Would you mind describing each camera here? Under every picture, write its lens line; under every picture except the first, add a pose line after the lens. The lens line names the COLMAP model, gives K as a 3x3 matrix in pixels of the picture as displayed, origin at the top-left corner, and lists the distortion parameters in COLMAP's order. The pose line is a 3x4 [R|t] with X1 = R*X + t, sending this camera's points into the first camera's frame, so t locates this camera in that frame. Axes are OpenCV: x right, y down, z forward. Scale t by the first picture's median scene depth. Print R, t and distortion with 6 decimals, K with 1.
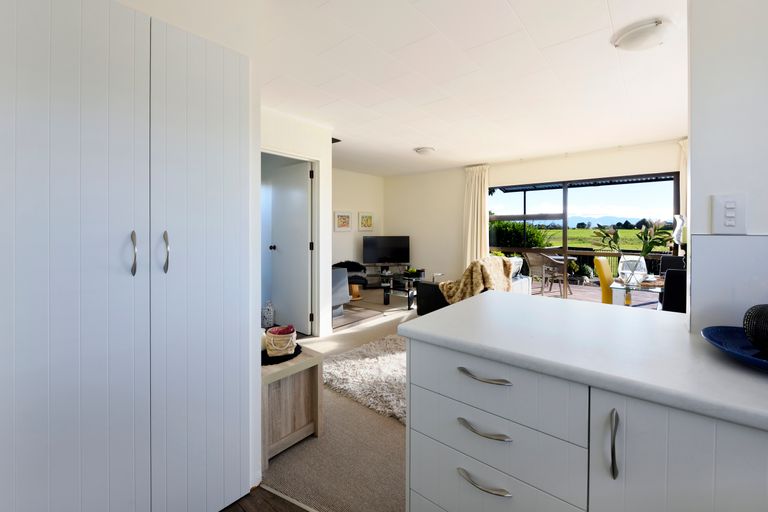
lens RADIAL K [[324.2, 0, 375.5], [0, 324.2, 230.3], [0, 0, 1]] dist [-0.000125, -0.000007]
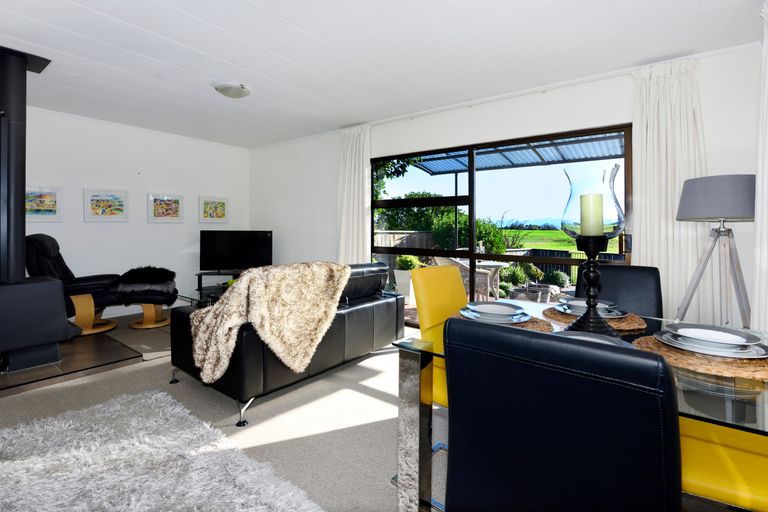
lens RADIAL K [[355.7, 0, 364.5], [0, 355.7, 226.2], [0, 0, 1]] dist [-0.010952, -0.000112]
pose [[0.999782, 0.007430, 0.019525, 0.290815], [-0.007184, 0.999894, -0.012637, 0.016063], [-0.019617, 0.012494, 0.999730, 0.240259]]
